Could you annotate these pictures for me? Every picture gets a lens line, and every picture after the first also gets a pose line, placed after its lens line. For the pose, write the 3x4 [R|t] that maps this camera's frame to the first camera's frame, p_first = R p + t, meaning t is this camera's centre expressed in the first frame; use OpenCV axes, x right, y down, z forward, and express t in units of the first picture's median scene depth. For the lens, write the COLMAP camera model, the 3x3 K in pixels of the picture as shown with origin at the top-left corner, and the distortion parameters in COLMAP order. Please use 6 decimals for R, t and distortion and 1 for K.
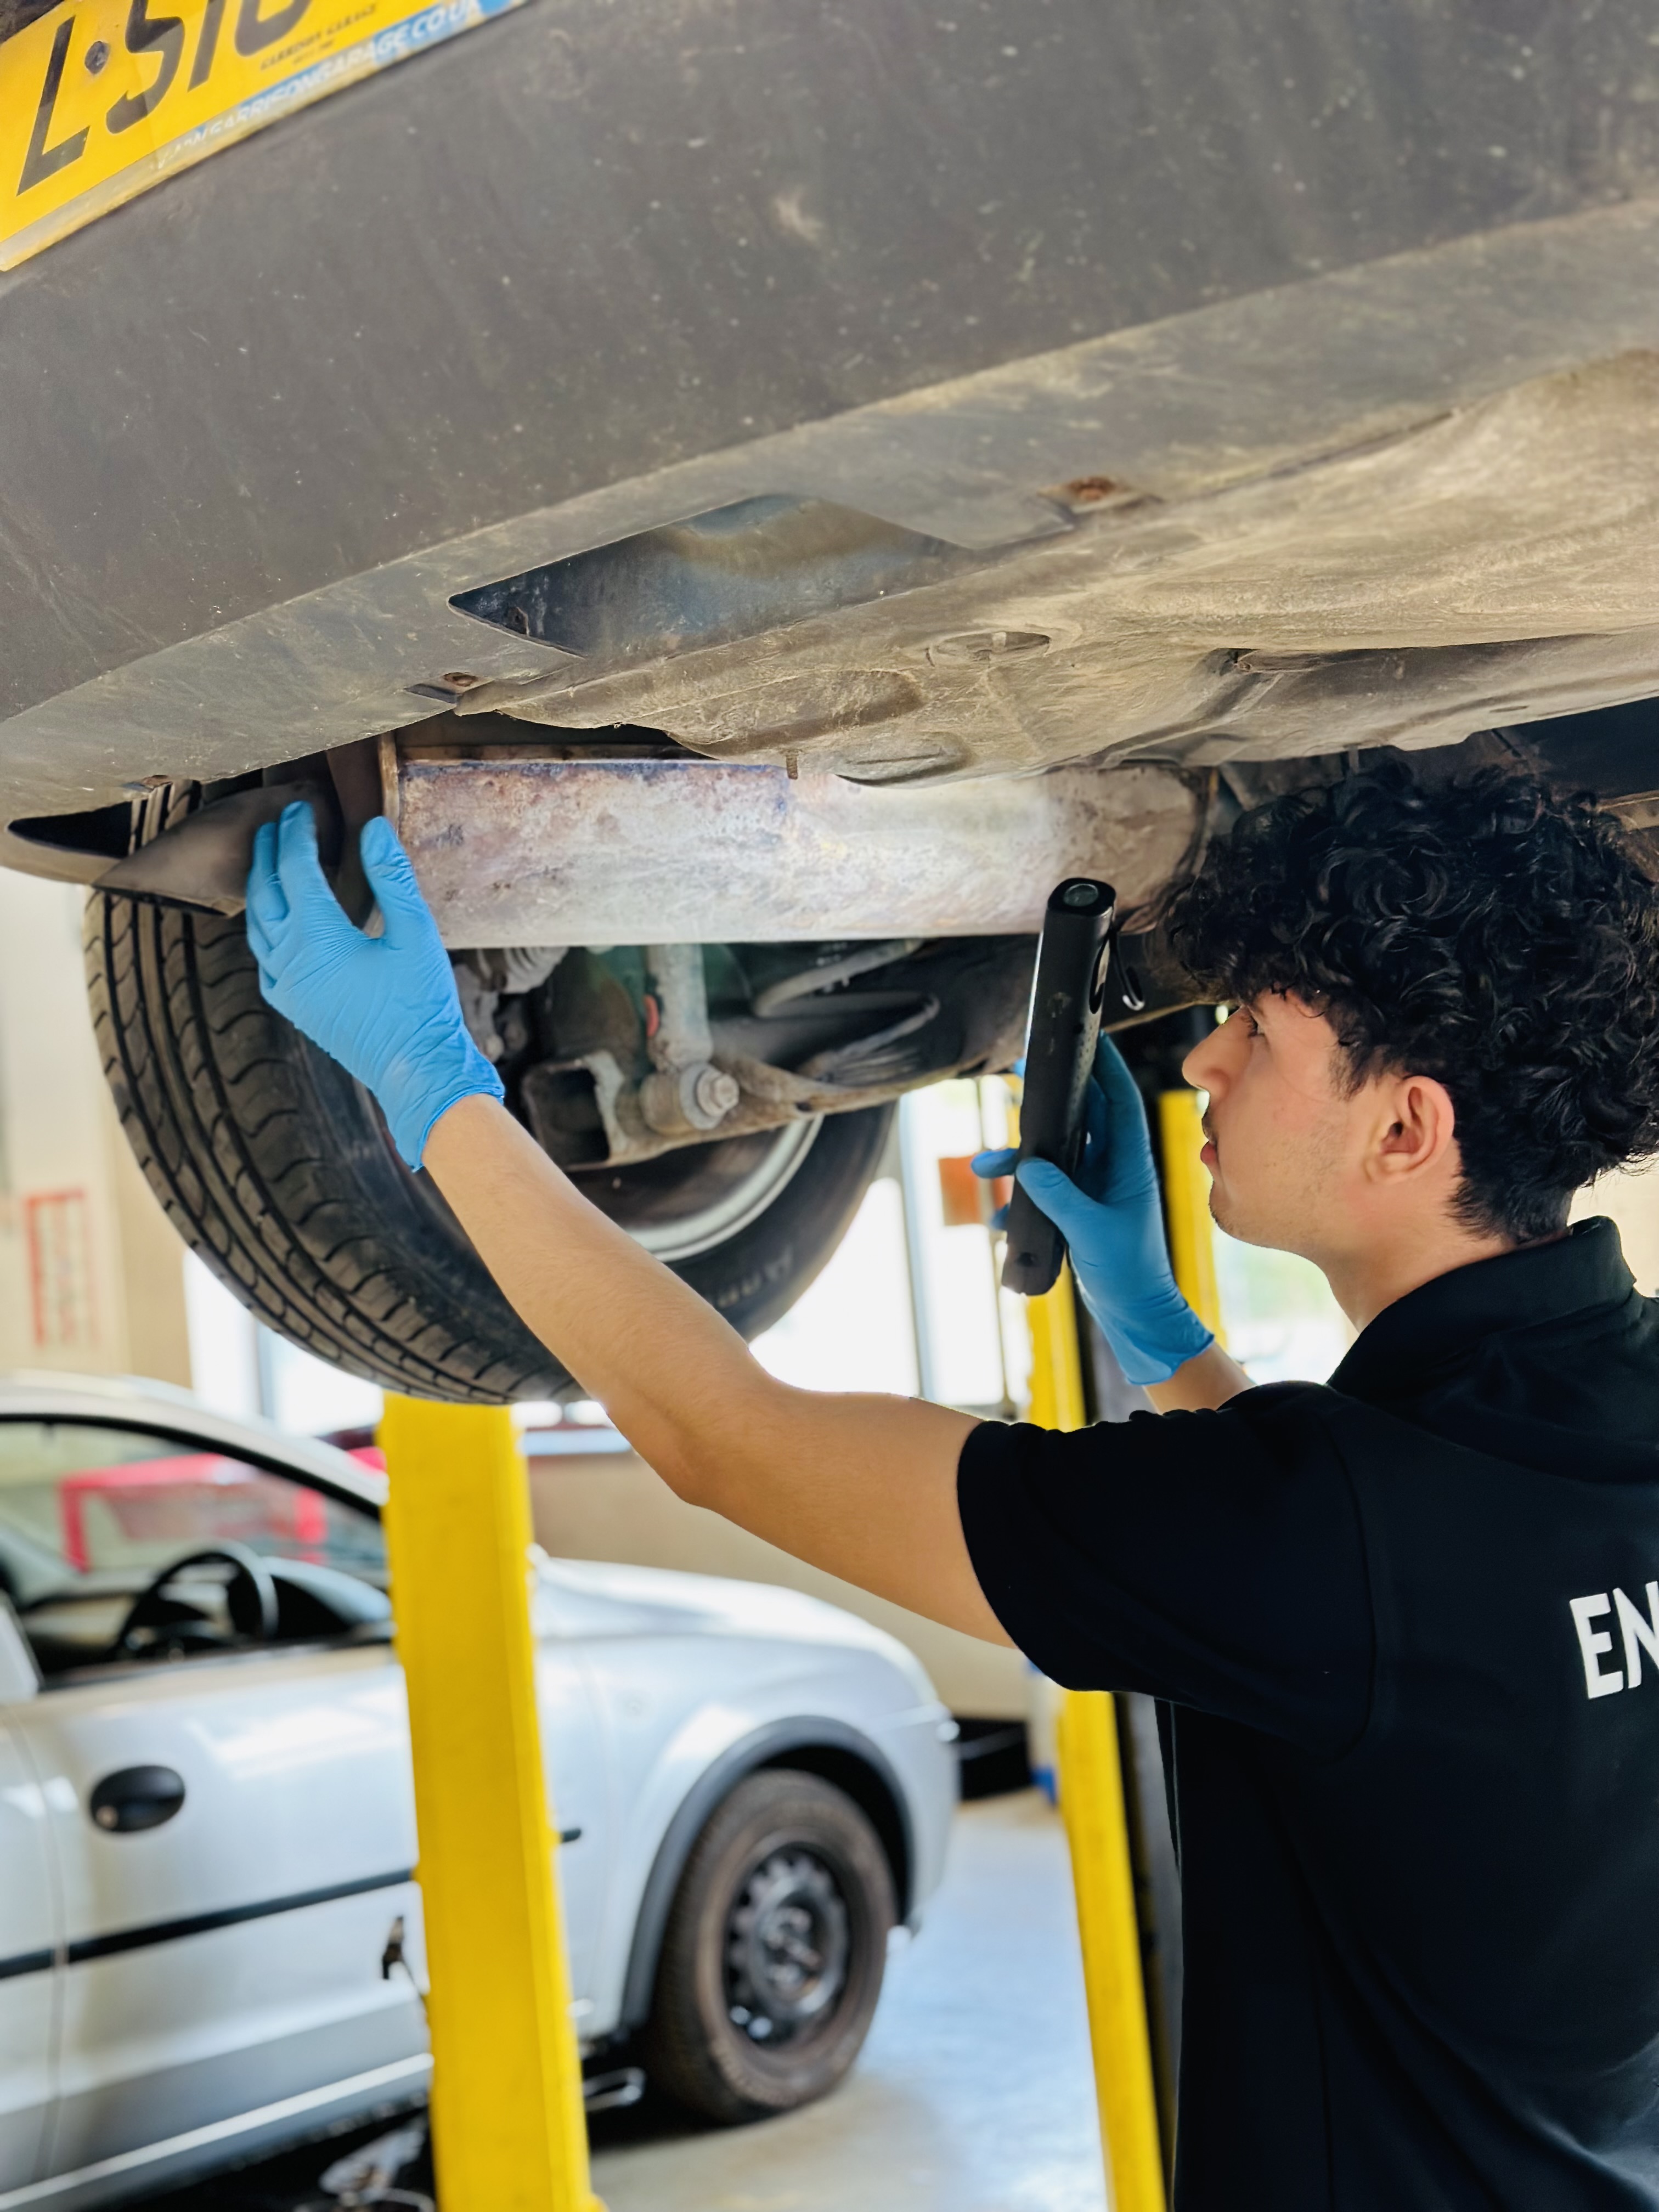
lens RADIAL K [[3104.2, 0, 829.5], [0, 3104.2, 1106.0], [0, 0, 1]] dist [-0.001472, -0.001071]
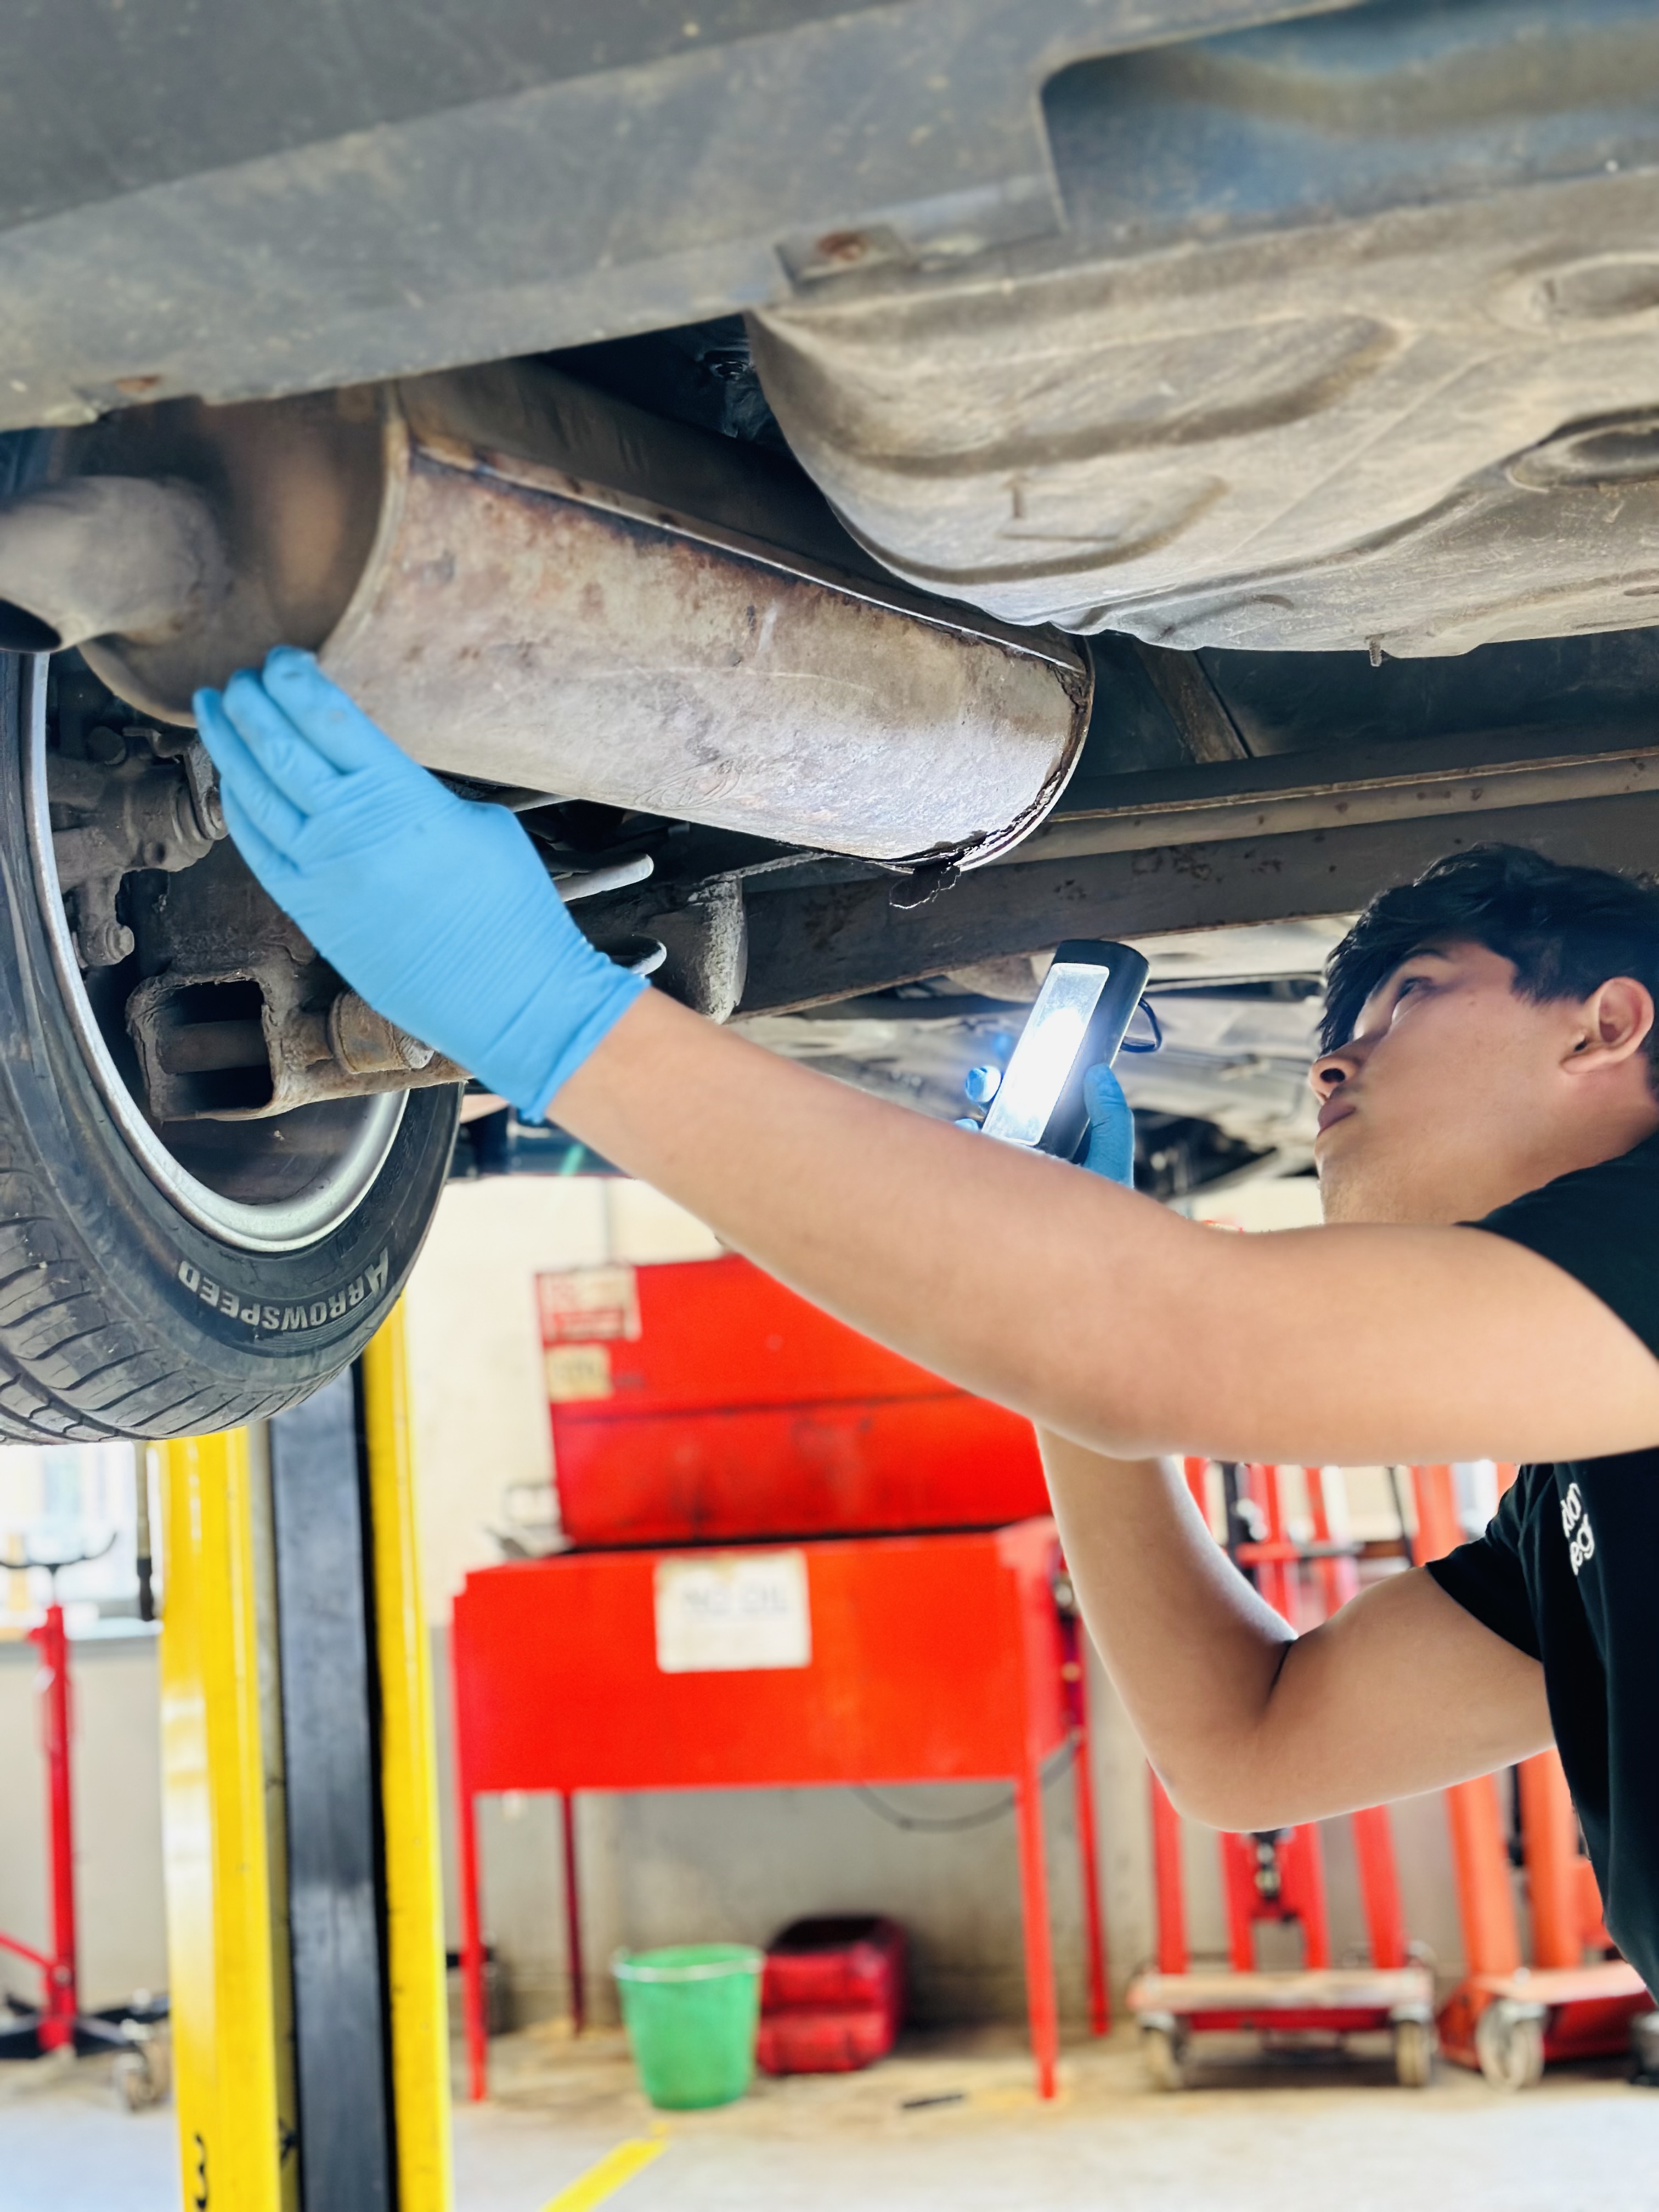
lens RADIAL K [[3074.3, 0, 829.5], [0, 3074.3, 1106.0], [0, 0, 1]] dist [0.084617, -0.046858]
pose [[0.899280, 0.073949, 0.431076, -0.338390], [-0.038512, 0.995163, -0.090374, 0.099541], [-0.435674, 0.064670, 0.897779, 0.314215]]
